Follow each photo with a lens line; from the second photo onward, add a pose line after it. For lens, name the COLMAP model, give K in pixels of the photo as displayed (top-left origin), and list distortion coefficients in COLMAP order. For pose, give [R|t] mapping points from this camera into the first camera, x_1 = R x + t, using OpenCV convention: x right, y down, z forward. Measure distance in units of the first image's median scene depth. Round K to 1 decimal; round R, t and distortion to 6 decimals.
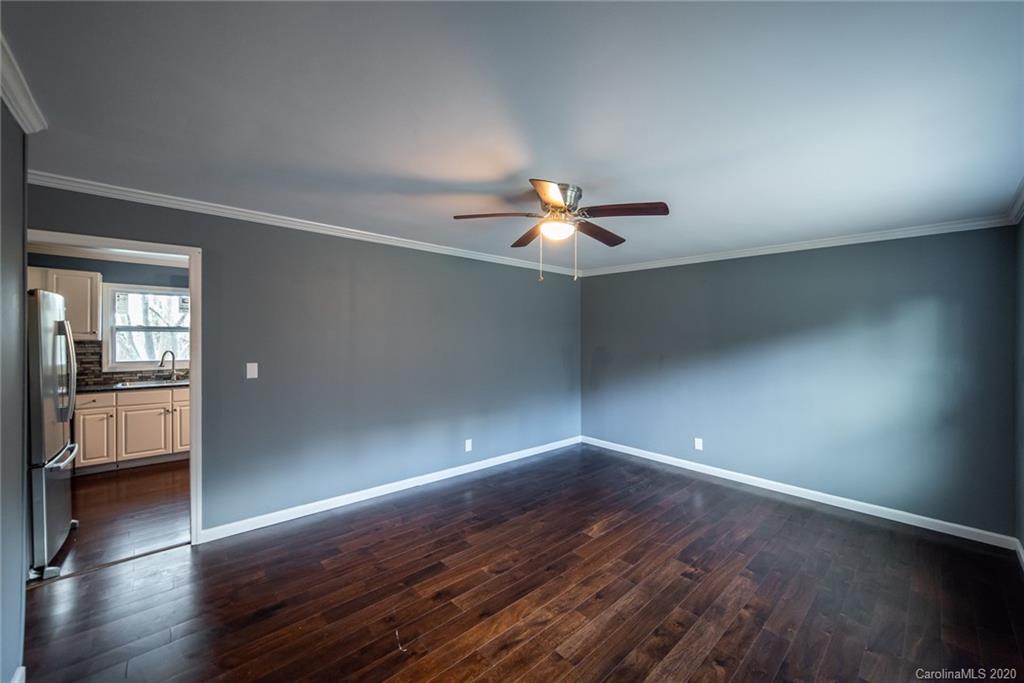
lens RADIAL K [[401.6, 0, 523.0], [0, 401.6, 340.2], [0, 0, 1]] dist [-0.001153, -0.000073]
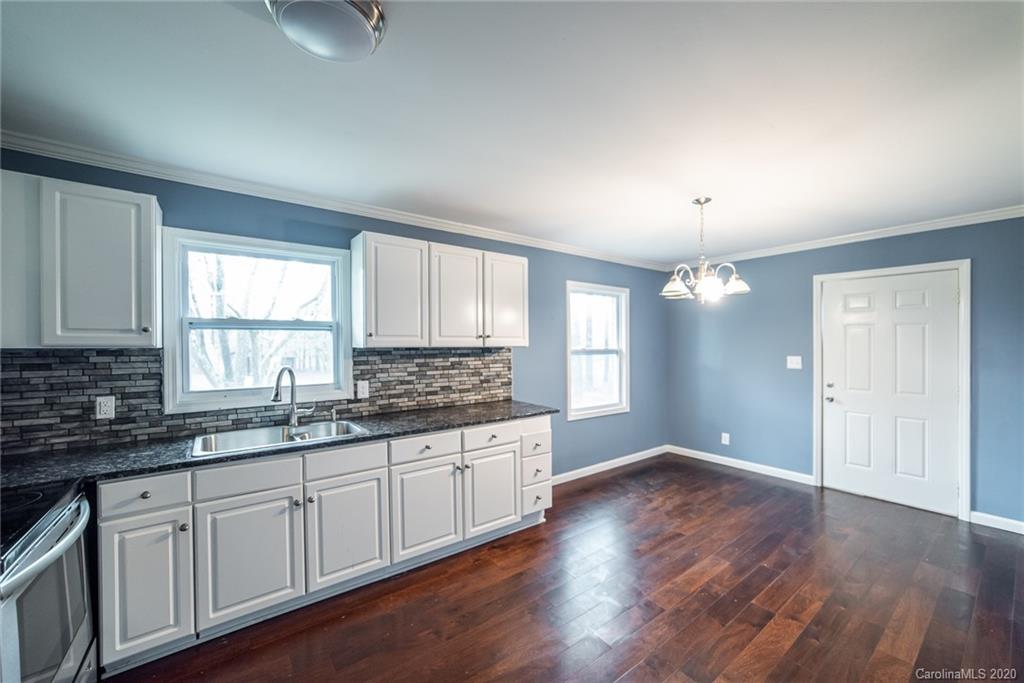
lens RADIAL K [[401.9, 0, 508.9], [0, 401.9, 345.7], [0, 0, 1]] dist [-0.000856, 0.000189]
pose [[0.993392, -0.011532, -0.114187, -0.592446], [0.011969, 0.999923, 0.003140, 0.001811], [0.114142, -0.004486, 0.993454, 0.578175]]
